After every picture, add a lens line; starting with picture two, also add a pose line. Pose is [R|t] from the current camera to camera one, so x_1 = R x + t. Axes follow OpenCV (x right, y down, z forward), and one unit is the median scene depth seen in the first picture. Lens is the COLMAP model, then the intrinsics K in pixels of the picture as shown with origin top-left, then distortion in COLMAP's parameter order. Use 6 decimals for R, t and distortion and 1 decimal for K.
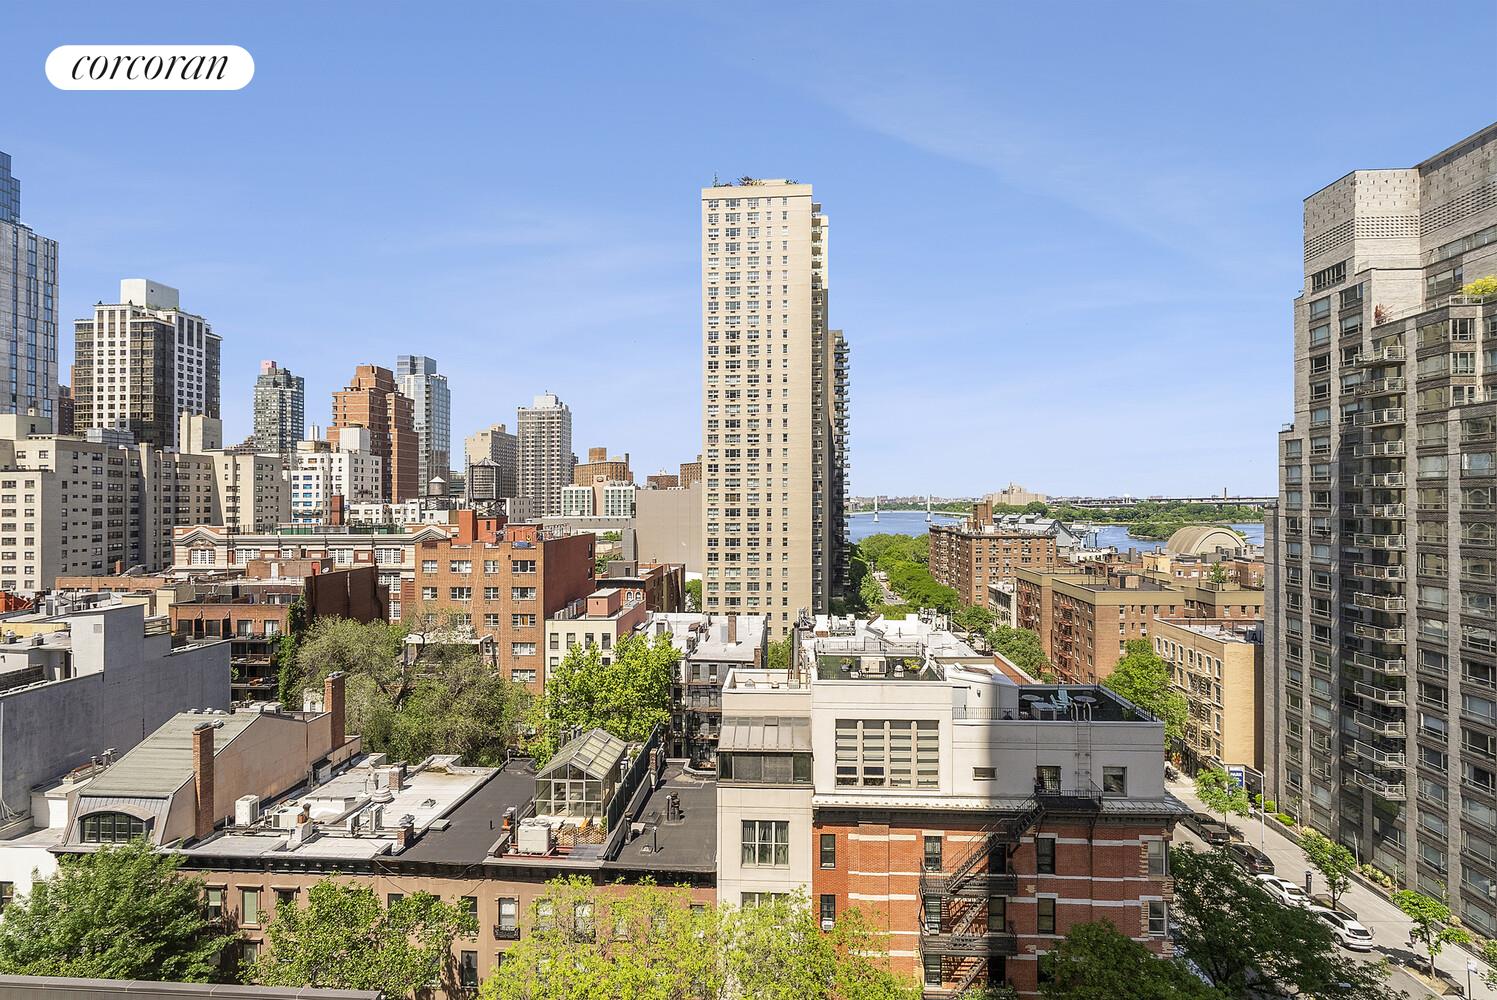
lens RADIAL K [[678.6, 0, 750.3], [0, 678.6, 483.7], [0, 0, 1]] dist [-0.000466, 0.000685]
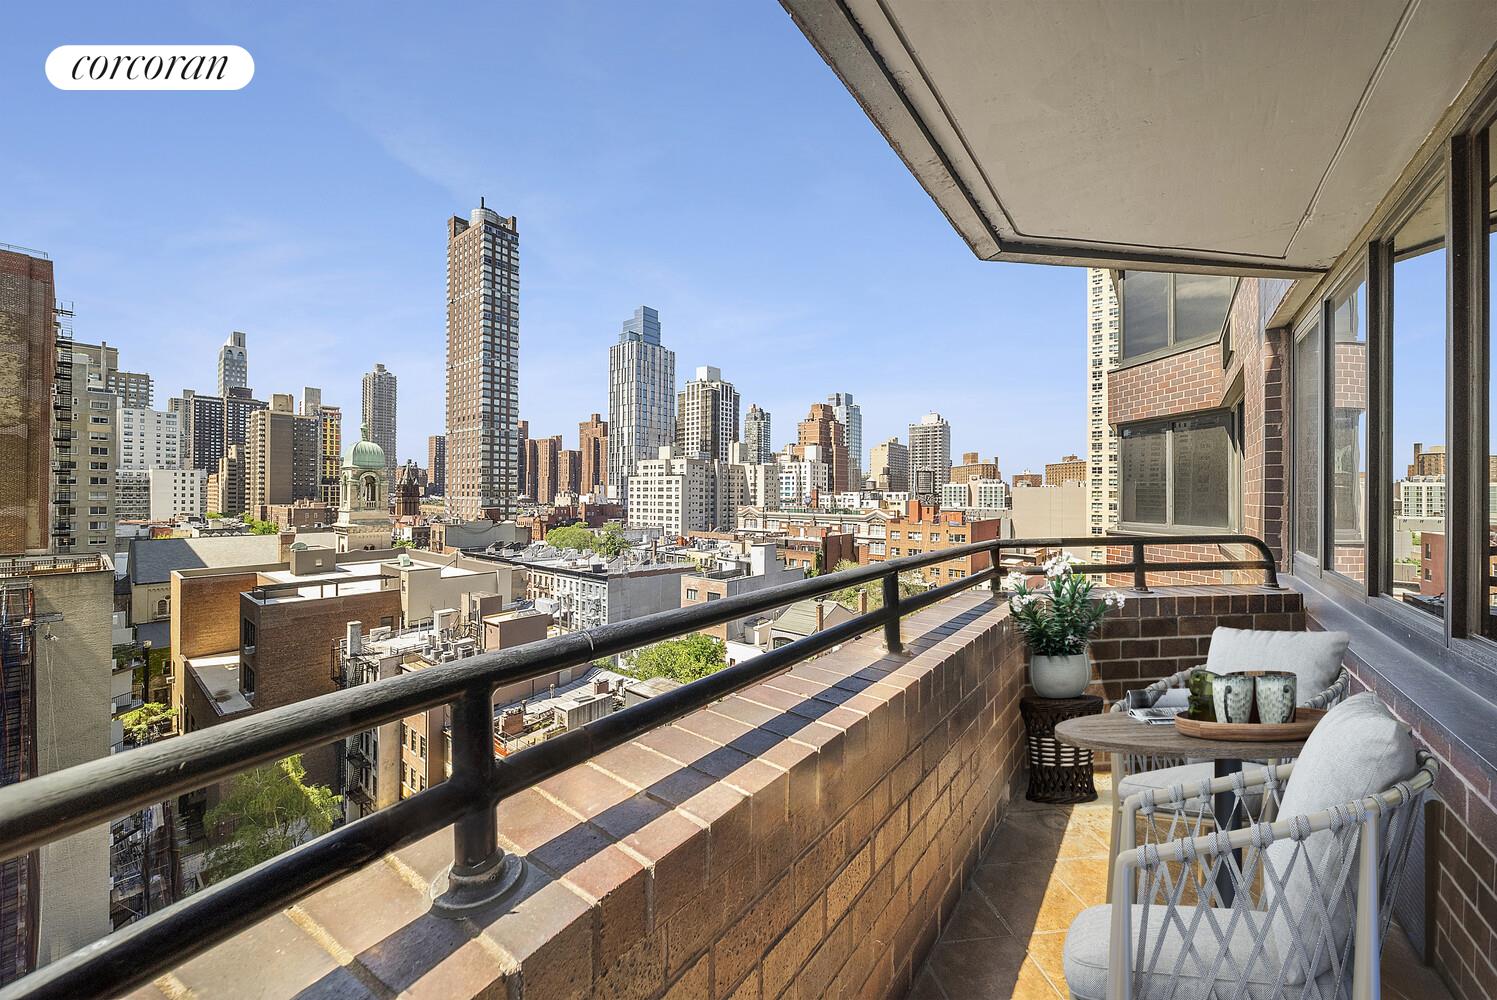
lens RADIAL K [[538.4, 0, 748.2], [0, 538.4, 480.2], [0, 0, 1]] dist [0.000657, 0.000189]
pose [[0.828612, 0.000523, -0.559823, -0.021071], [-0.001317, 0.999999, -0.001016, -0.002111], [0.559822, 0.001579, 0.828611, -0.103838]]
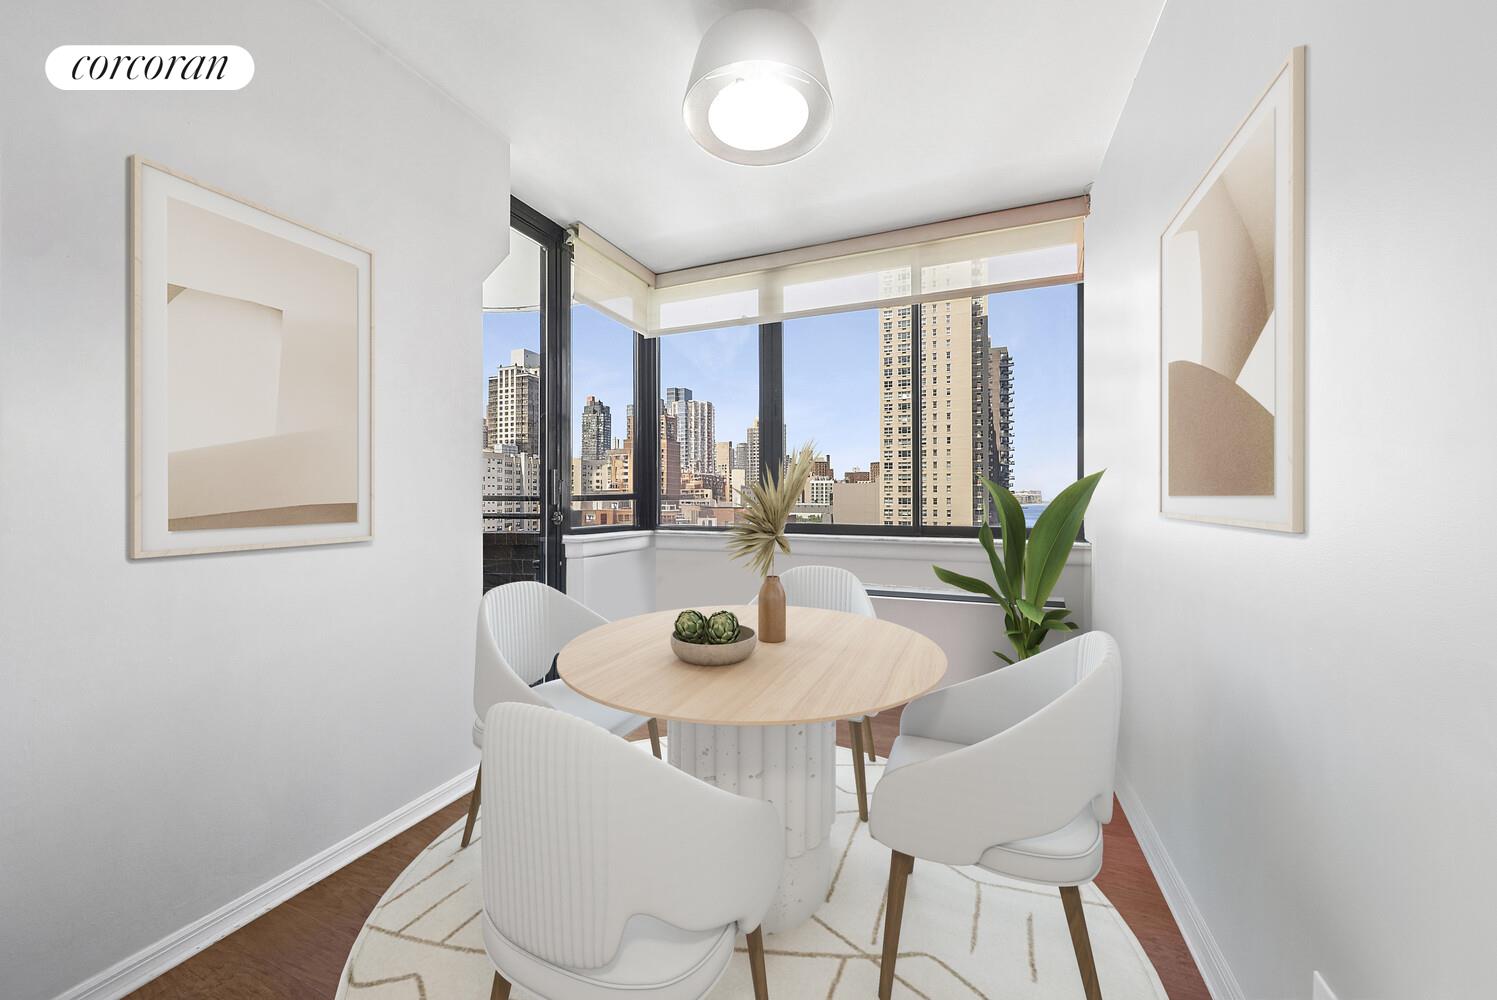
lens RADIAL K [[538.4, 0, 751.1], [0, 538.4, 479.4], [0, 0, 1]] dist [0.000657, 0.000189]
pose [[0.946501, 0.000669, -0.322699, 0.017485], [-0.000304, 0.999999, 0.001182, 0.000723], [0.322699, -0.001020, 0.946501, -0.019384]]
